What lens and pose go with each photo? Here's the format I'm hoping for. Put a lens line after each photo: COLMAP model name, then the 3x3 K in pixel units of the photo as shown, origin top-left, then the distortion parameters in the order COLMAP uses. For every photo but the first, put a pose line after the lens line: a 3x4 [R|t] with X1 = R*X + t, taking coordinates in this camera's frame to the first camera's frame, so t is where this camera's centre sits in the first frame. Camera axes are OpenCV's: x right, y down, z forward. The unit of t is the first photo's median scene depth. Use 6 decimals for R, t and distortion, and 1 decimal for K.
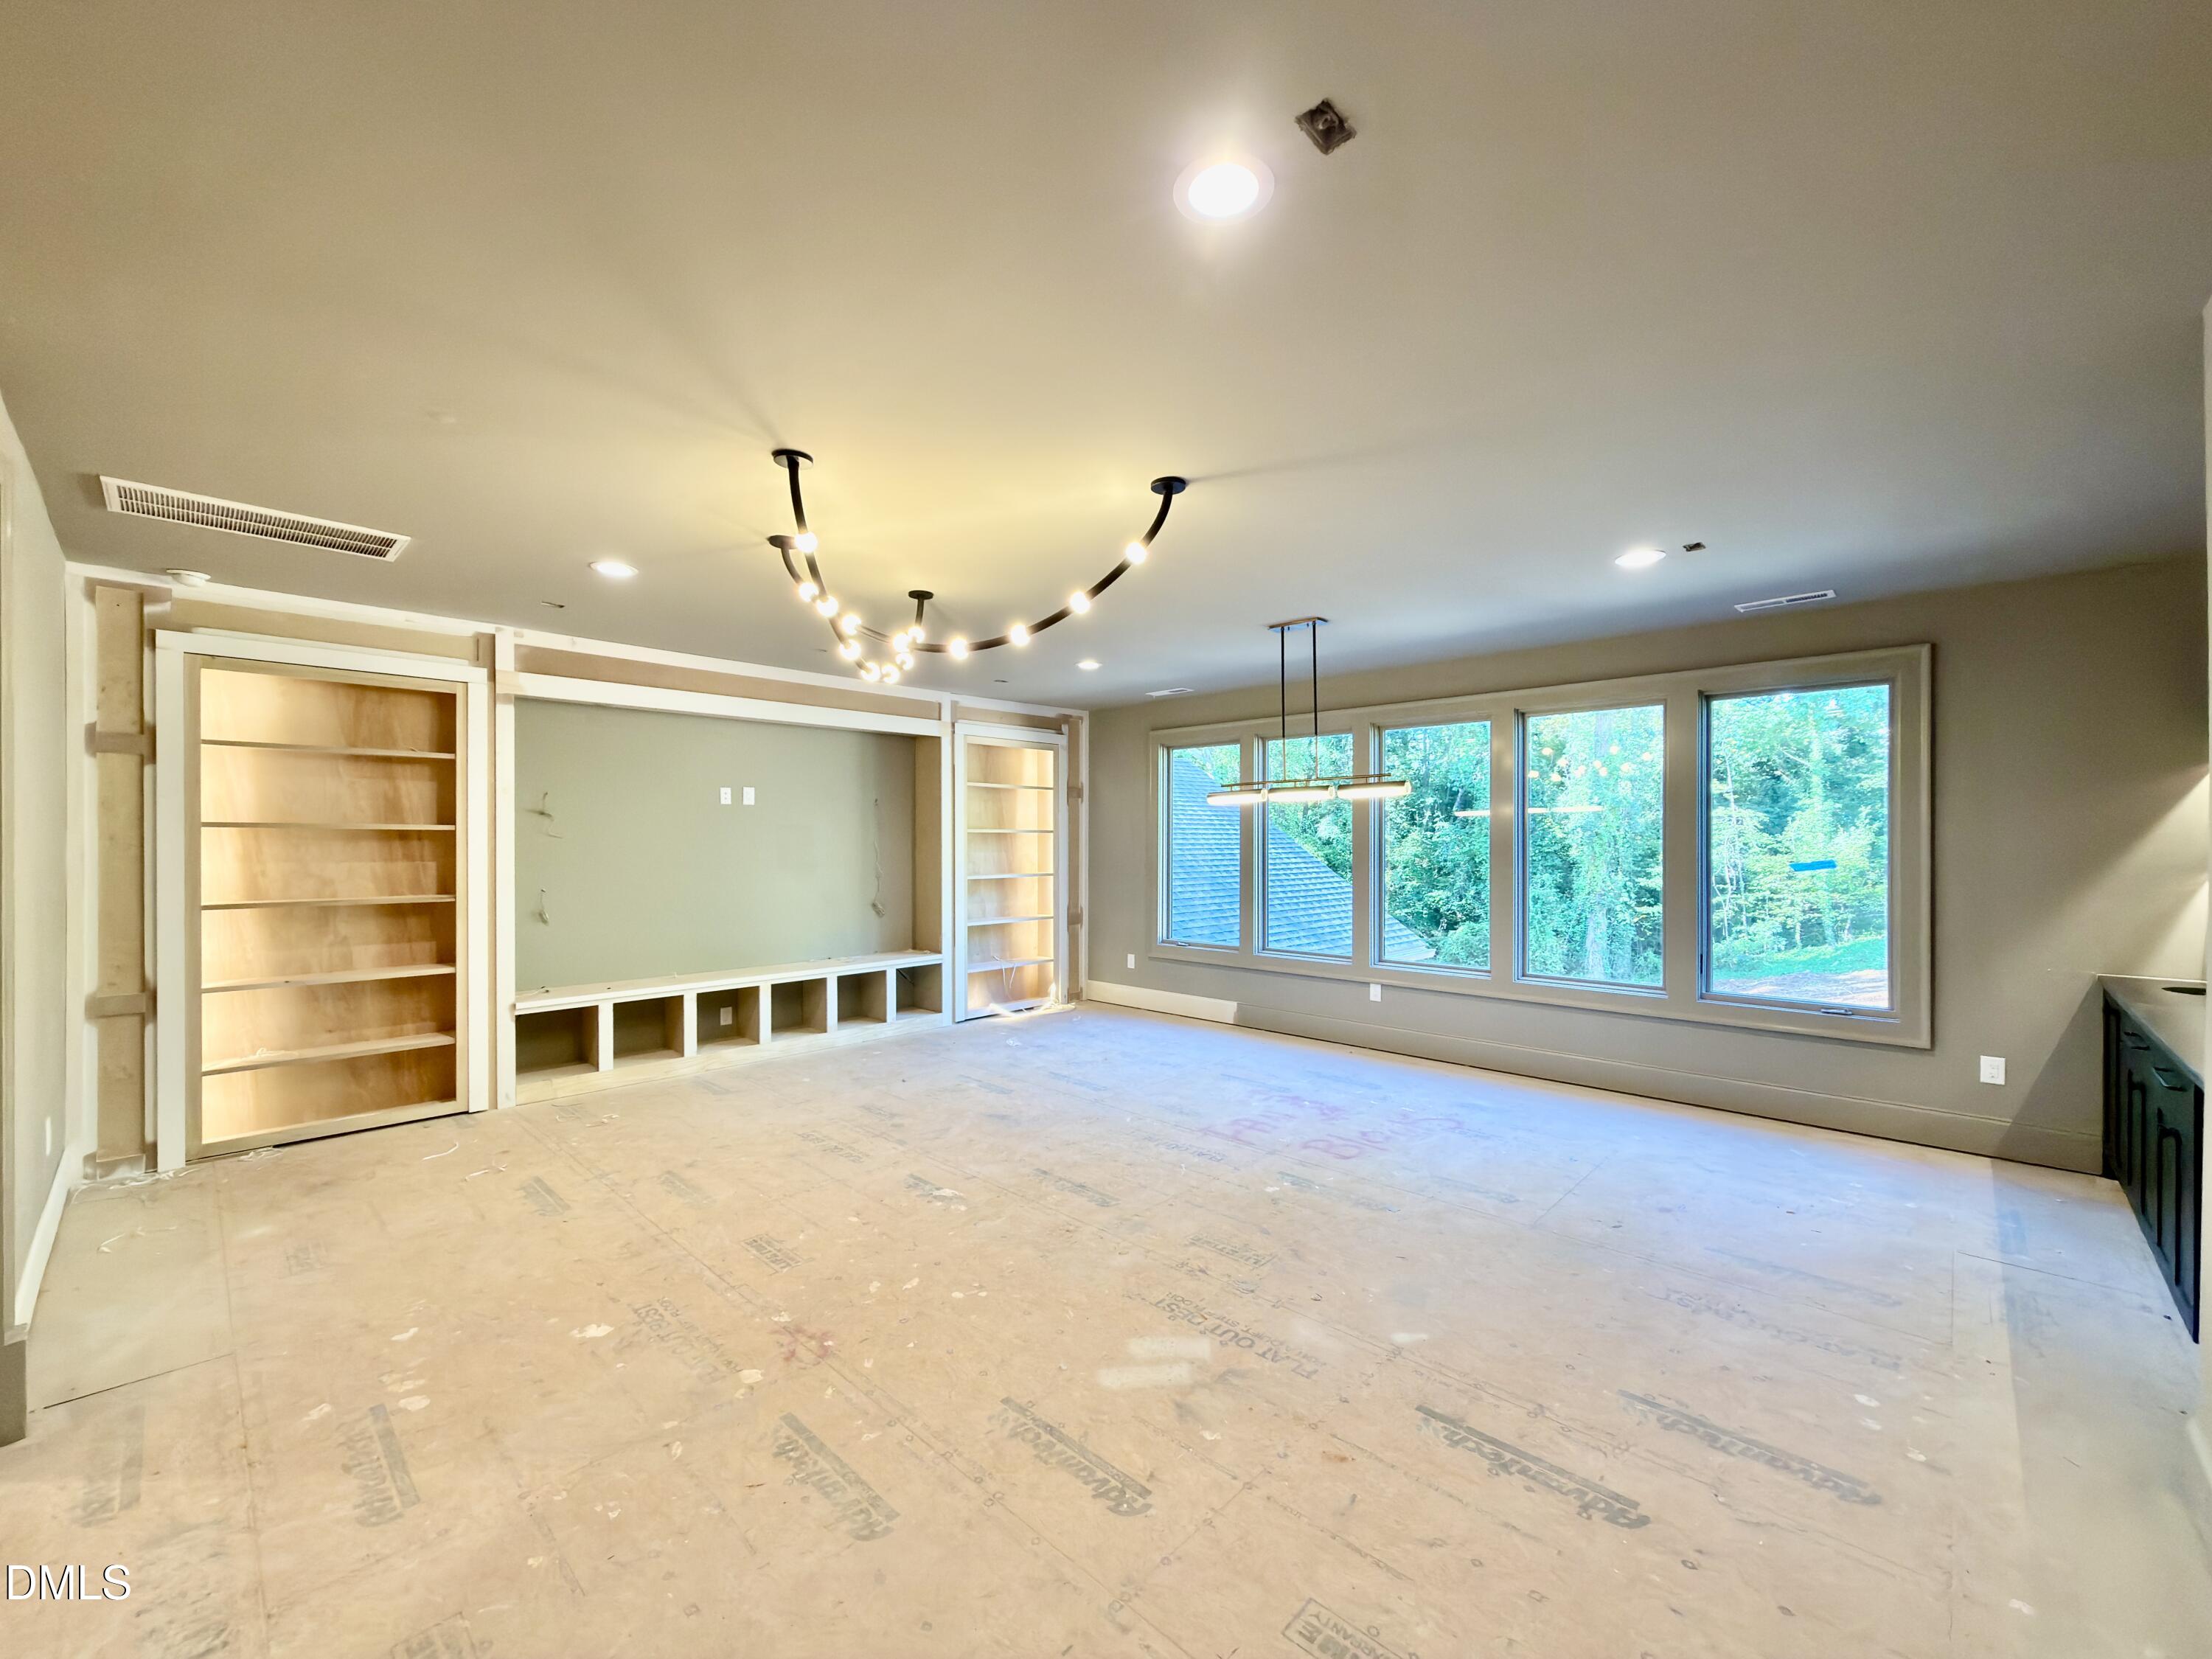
lens RADIAL K [[892.9, 0, 1102.8], [0, 892.9, 842.3], [0, 0, 1]] dist [-0.000453, -0.000521]
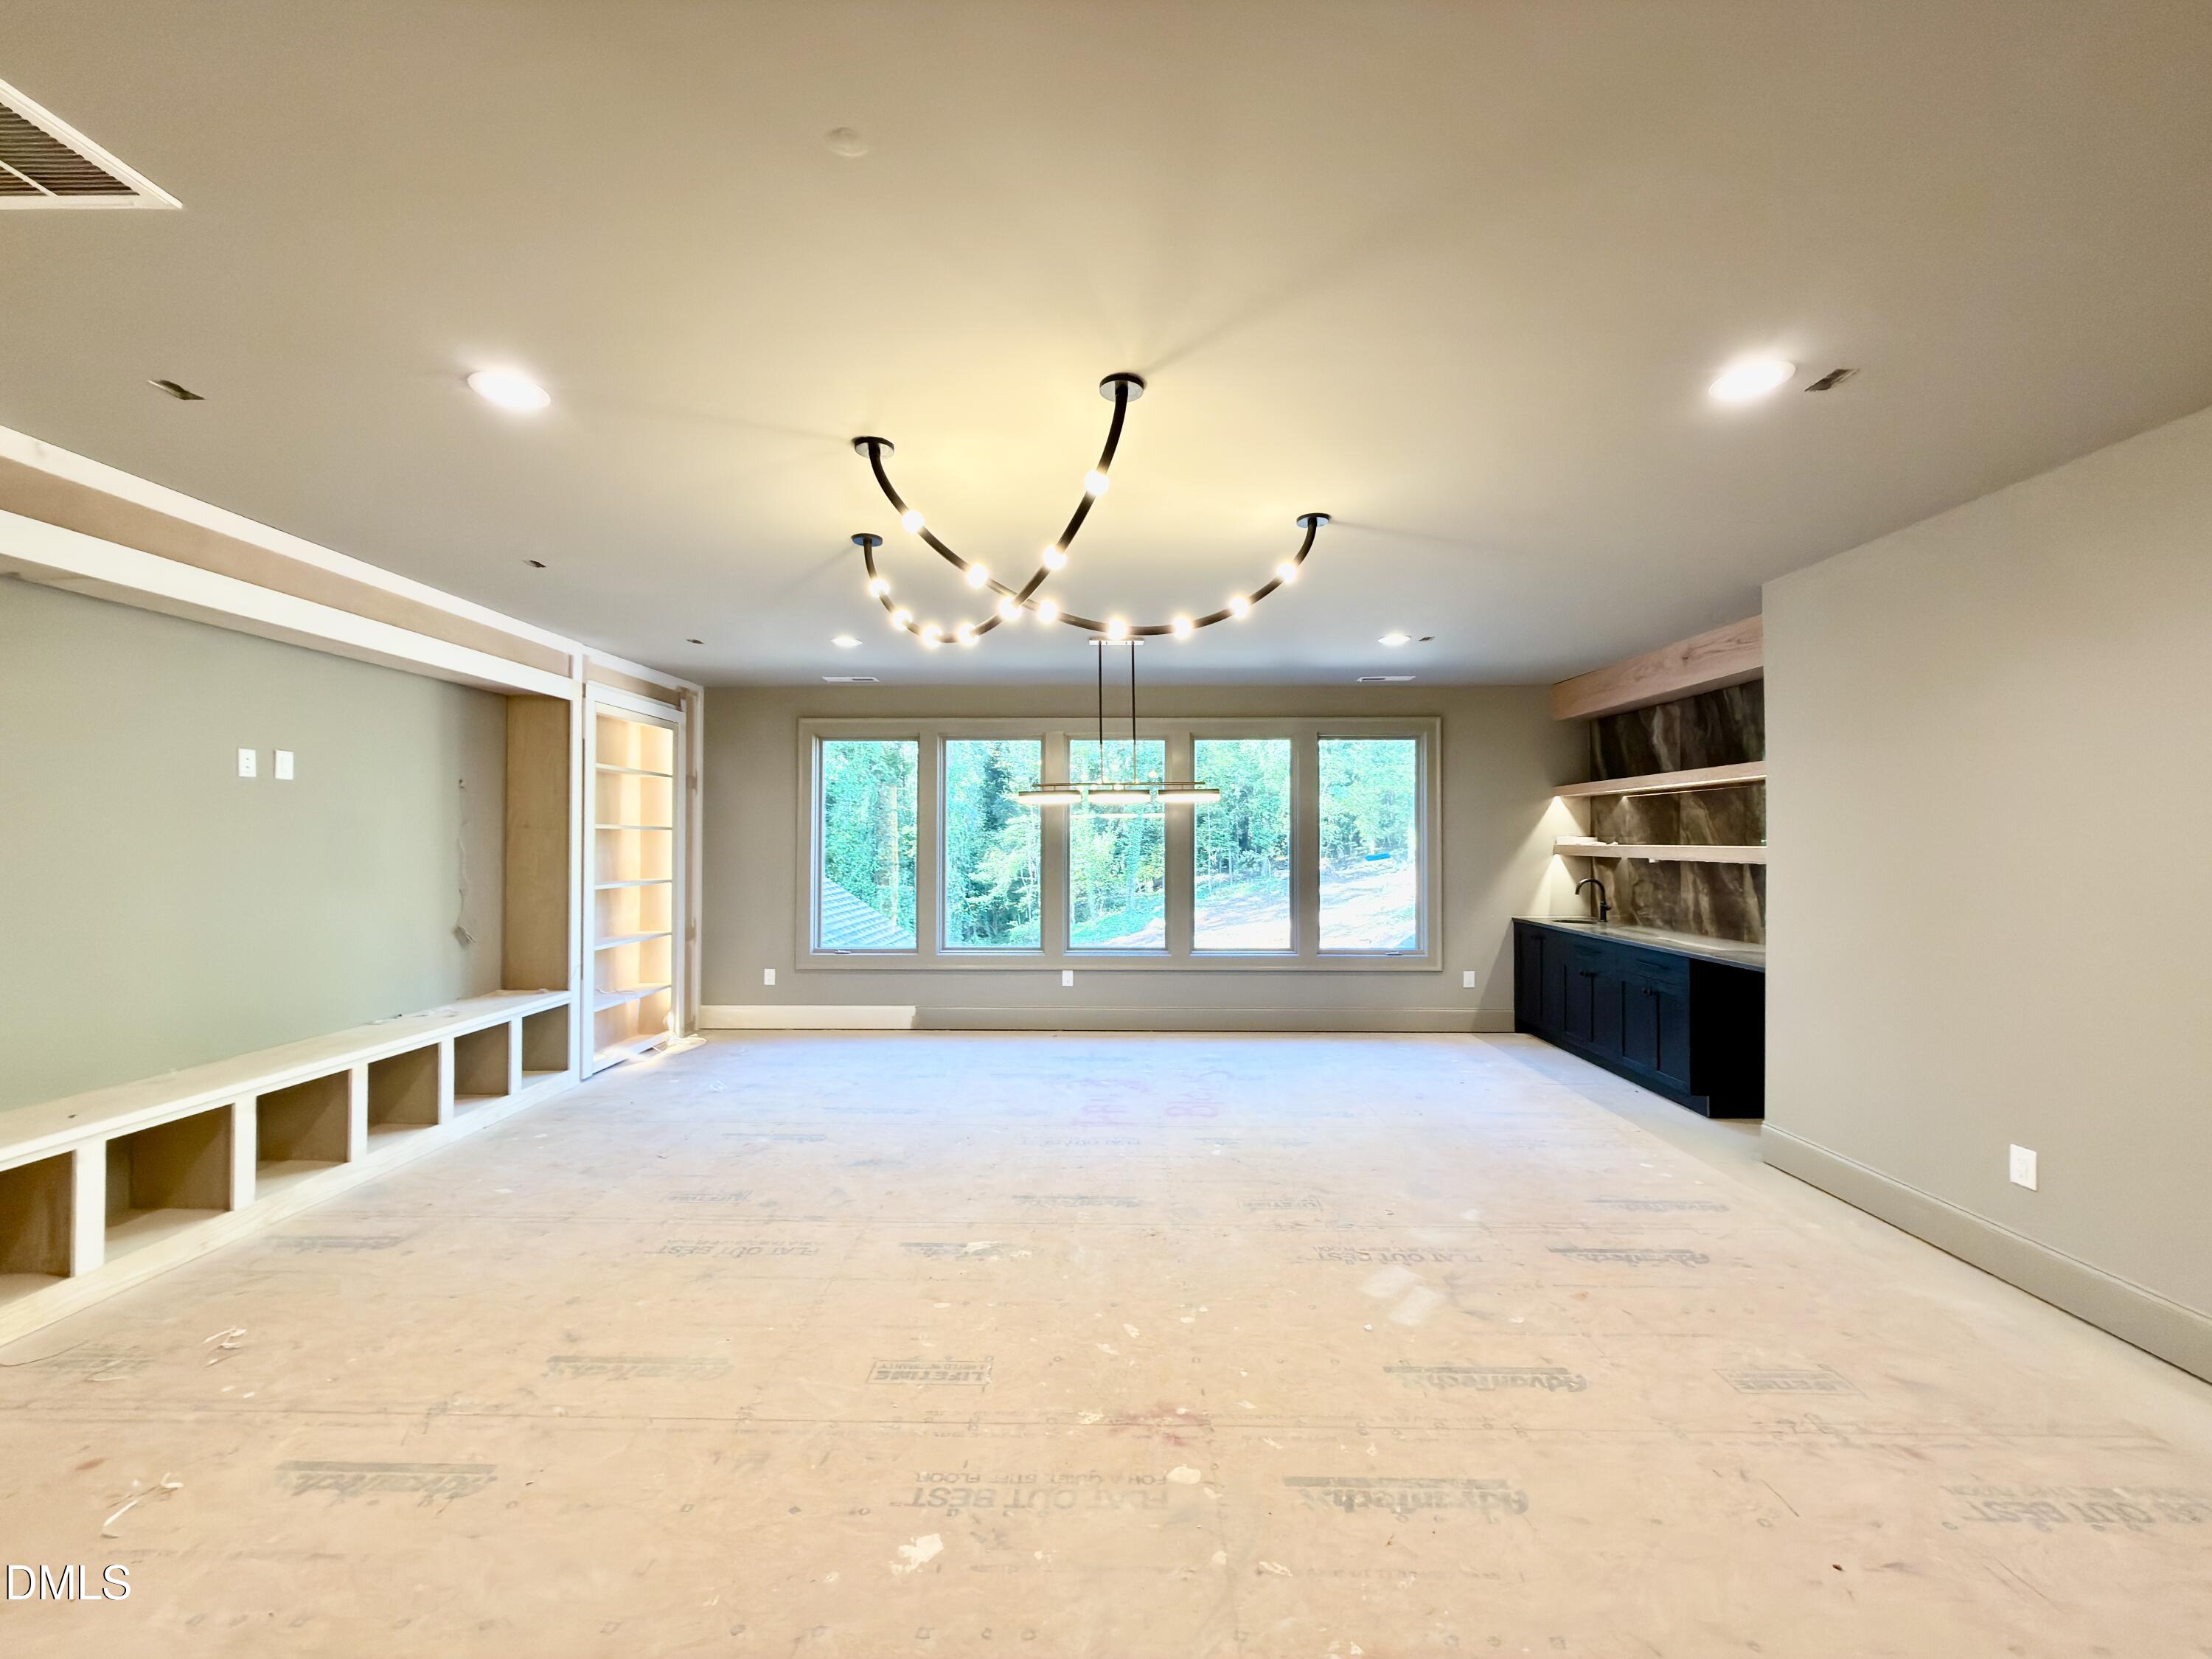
lens RADIAL K [[881.1, 0, 1106.0], [0, 881.1, 829.5], [0, 0, 1]] dist [-0.000546, 0.000335]
pose [[0.732059, 0.010230, 0.681164, -0.577384], [0.000524, 0.999878, -0.015580, 0.003270], [-0.681241, 0.011762, 0.731965, 0.249478]]
